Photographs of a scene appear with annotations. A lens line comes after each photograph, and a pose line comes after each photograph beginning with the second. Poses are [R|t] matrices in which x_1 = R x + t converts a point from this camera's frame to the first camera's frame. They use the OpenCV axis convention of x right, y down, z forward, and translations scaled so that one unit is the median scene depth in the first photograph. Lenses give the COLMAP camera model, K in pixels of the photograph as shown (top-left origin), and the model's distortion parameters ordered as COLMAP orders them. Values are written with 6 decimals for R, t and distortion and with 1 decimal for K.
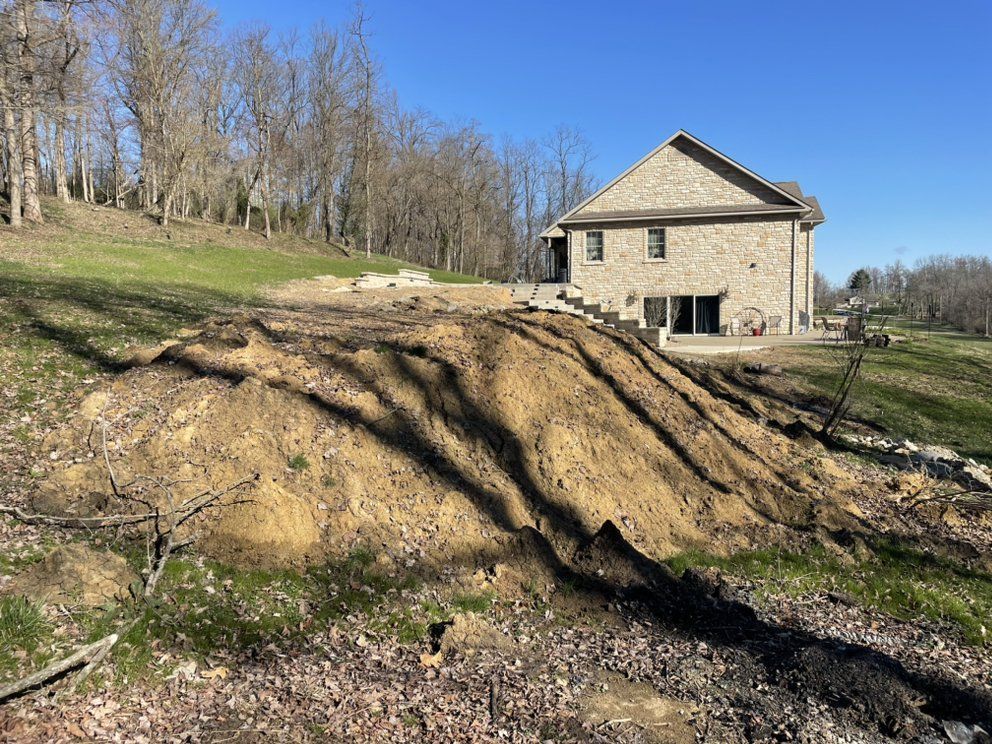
lens RADIAL K [[736.8, 0, 502.5], [0, 736.8, 372.4], [0, 0, 1]] dist [0.060710, -0.098971]
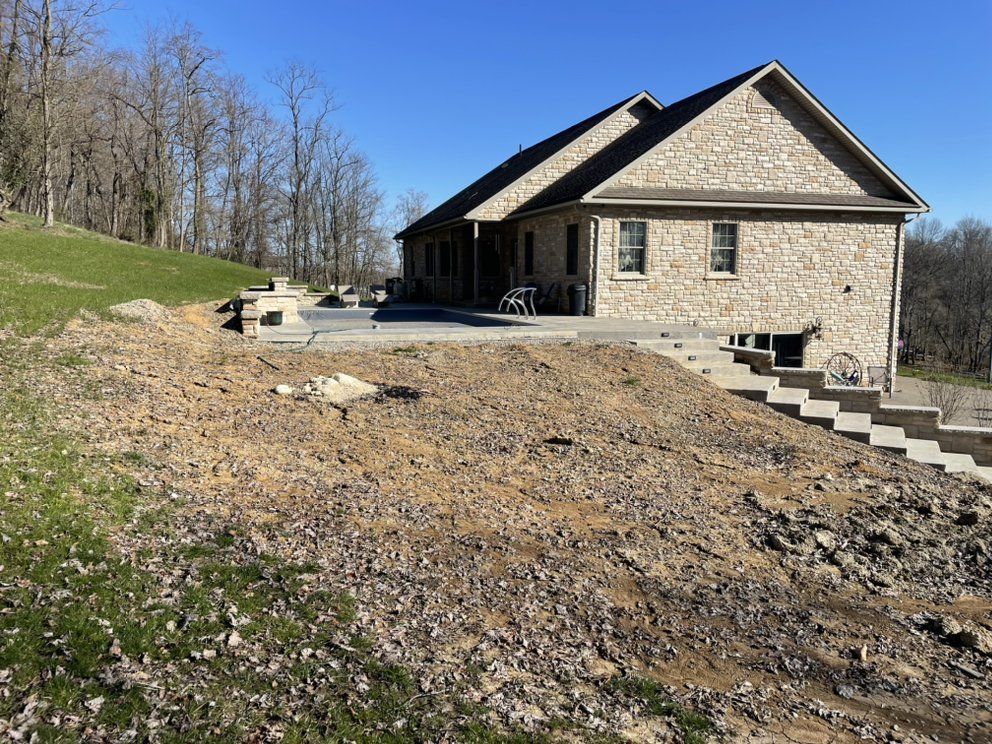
lens RADIAL K [[736.8, 0, 502.5], [0, 736.8, 372.4], [0, 0, 1]] dist [0.060710, -0.098971]
pose [[0.889809, -0.033559, 0.455097, -0.232540], [0.015831, 0.998962, 0.042712, -0.101593], [-0.456058, -0.030801, 0.889417, 0.542362]]
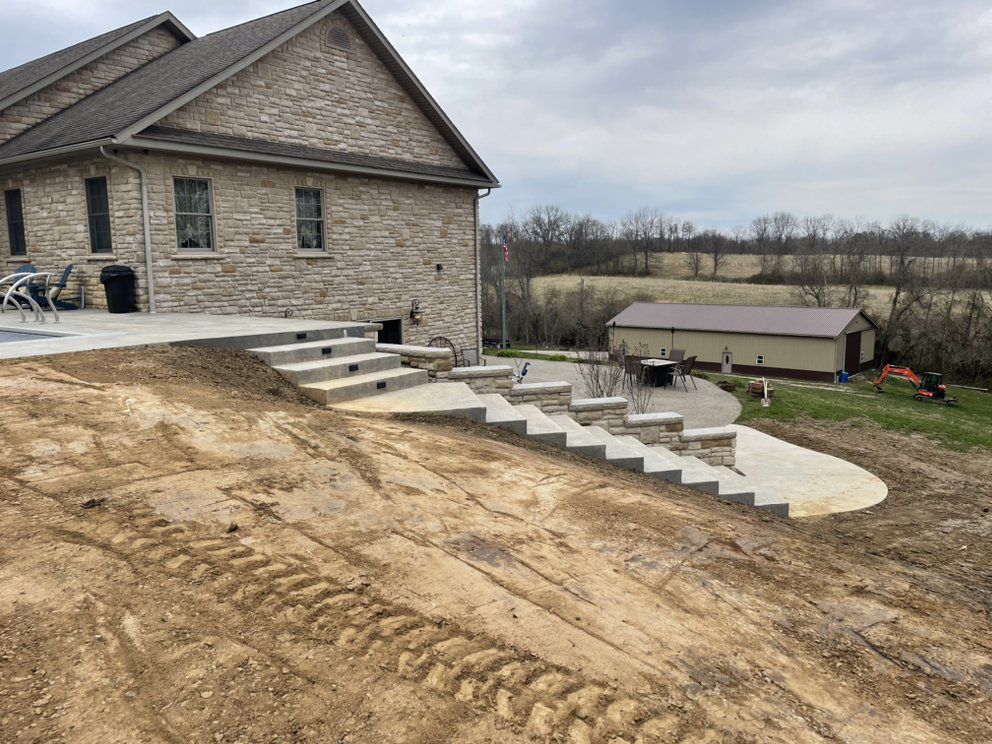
lens RADIAL K [[736.8, 0, 502.5], [0, 736.8, 372.4], [0, 0, 1]] dist [0.060710, -0.098971]
pose [[0.433136, -0.119812, 0.893330, -0.185231], [0.077013, 0.992421, 0.095762, -0.111161], [-0.898032, 0.027320, 0.439080, 0.677666]]
